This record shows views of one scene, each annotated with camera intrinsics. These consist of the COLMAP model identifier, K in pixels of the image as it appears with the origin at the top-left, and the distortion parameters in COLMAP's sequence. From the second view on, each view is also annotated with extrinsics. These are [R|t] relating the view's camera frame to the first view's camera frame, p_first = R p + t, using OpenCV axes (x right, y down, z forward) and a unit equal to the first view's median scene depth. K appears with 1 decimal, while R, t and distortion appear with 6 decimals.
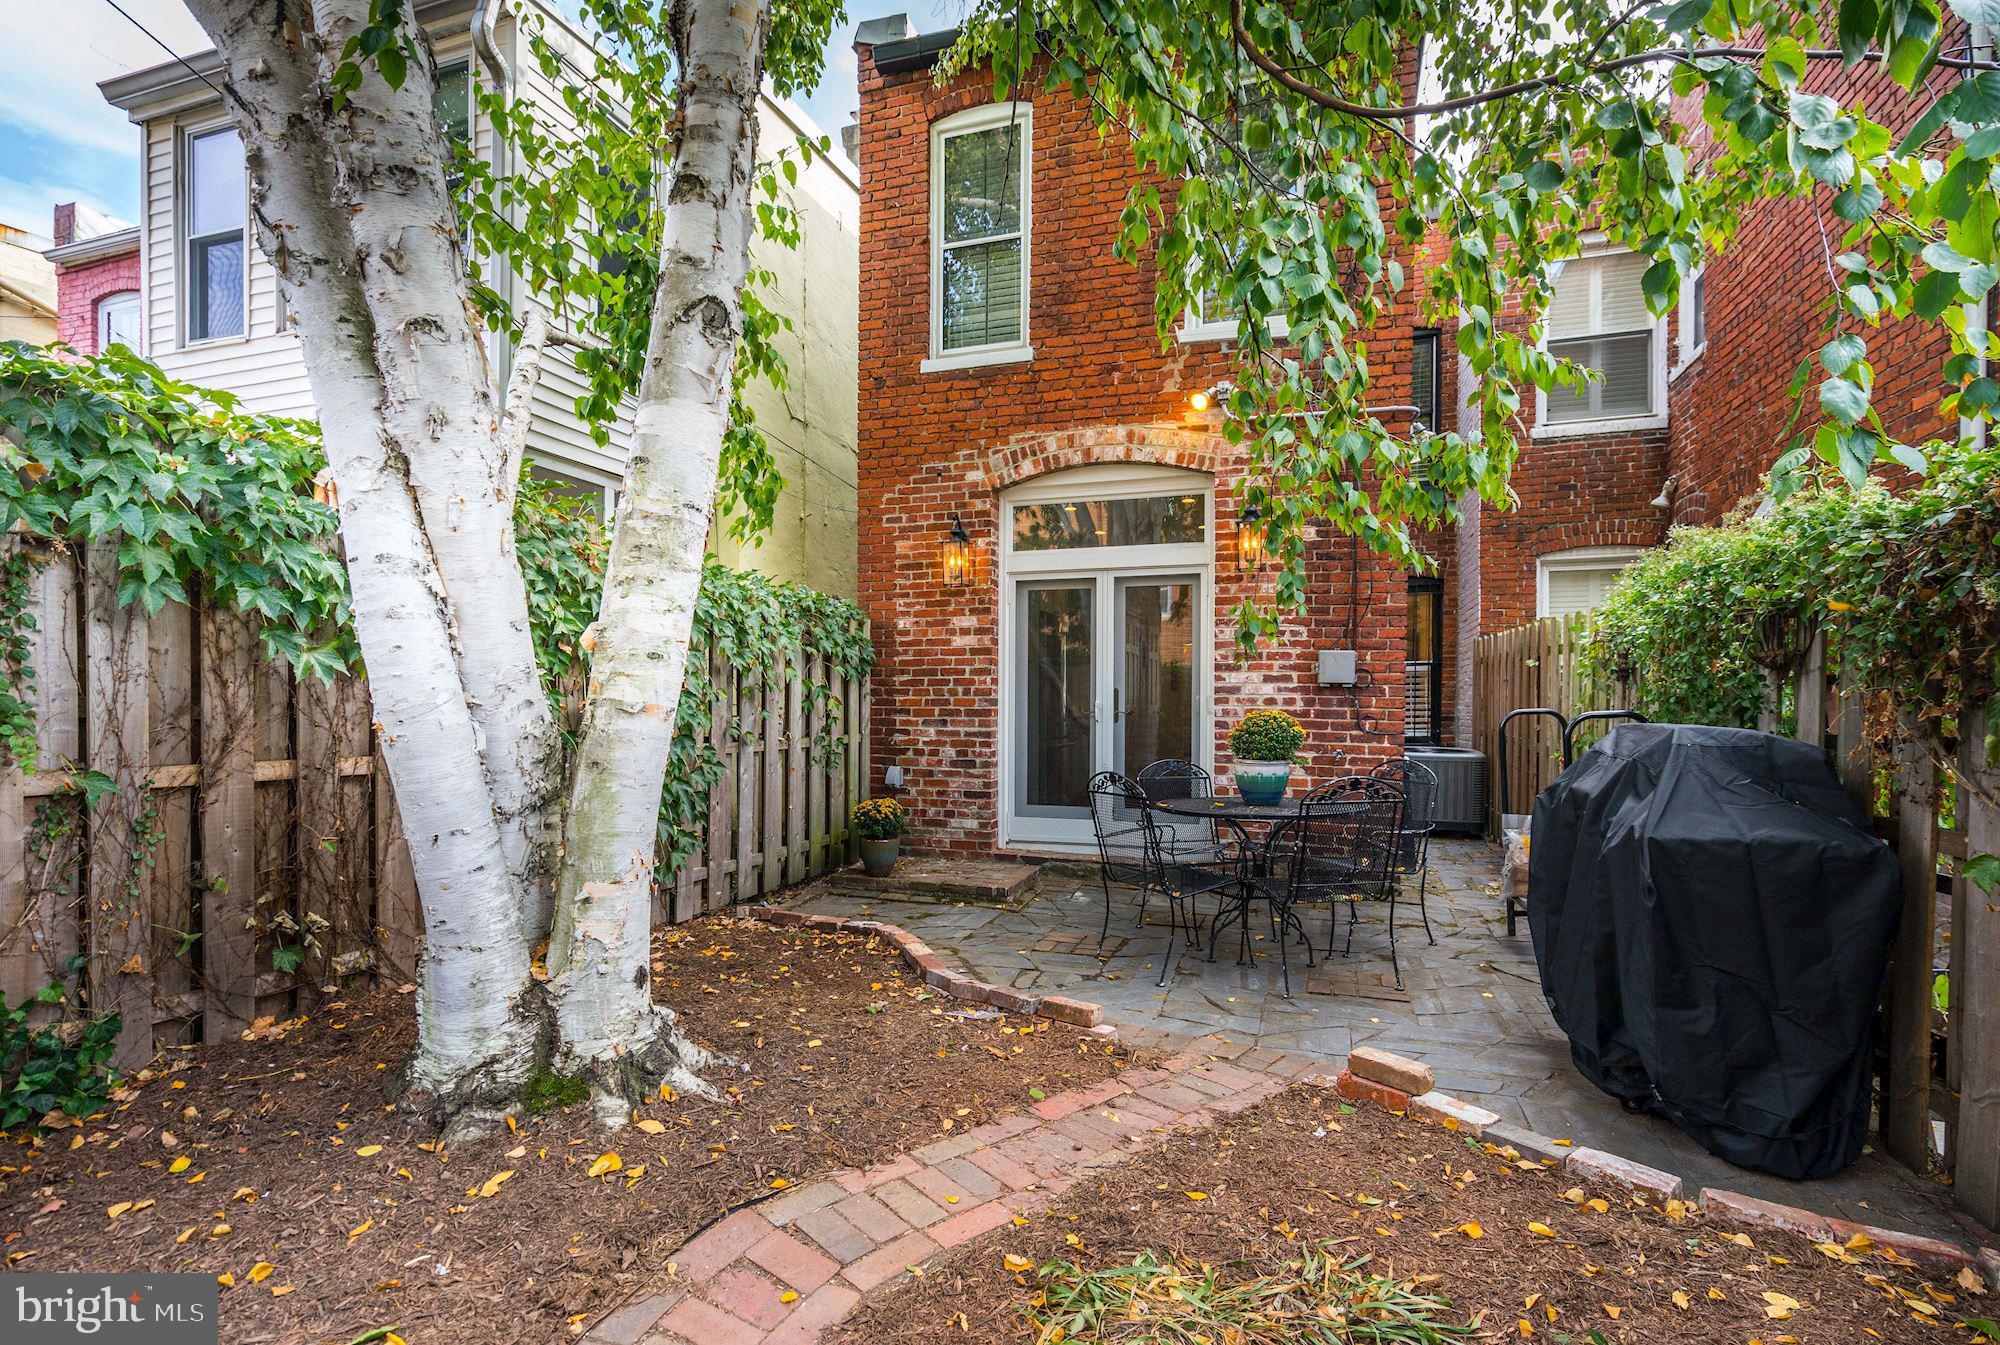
lens RADIAL K [[933.3, 0, 1000.4], [0, 933.3, 692.7], [0, 0, 1]] dist [-0.000327, 0.000753]
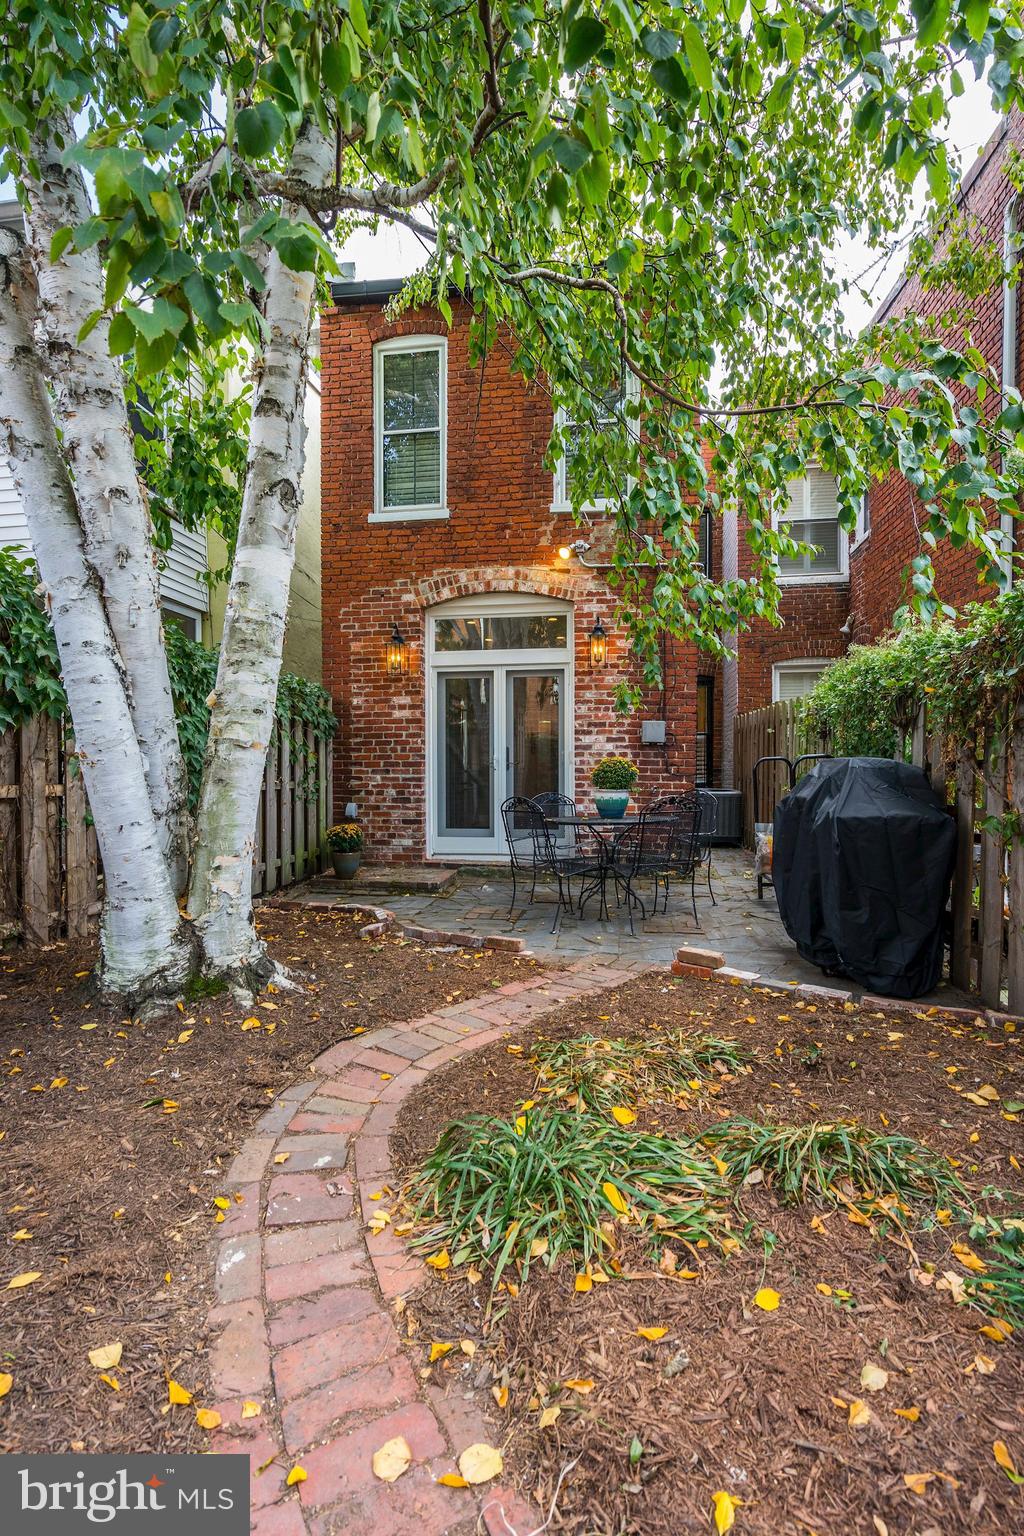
lens RADIAL K [[710.9, 0, 512.0], [0, 710.9, 768.0], [0, 0, 1]] dist [-0.004017, 0.000420]
pose [[0.984617, -0.005530, 0.174641, -0.146445], [0.004024, 0.999952, 0.008975, 0.041832], [-0.174683, -0.008134, 0.984591, -0.217245]]
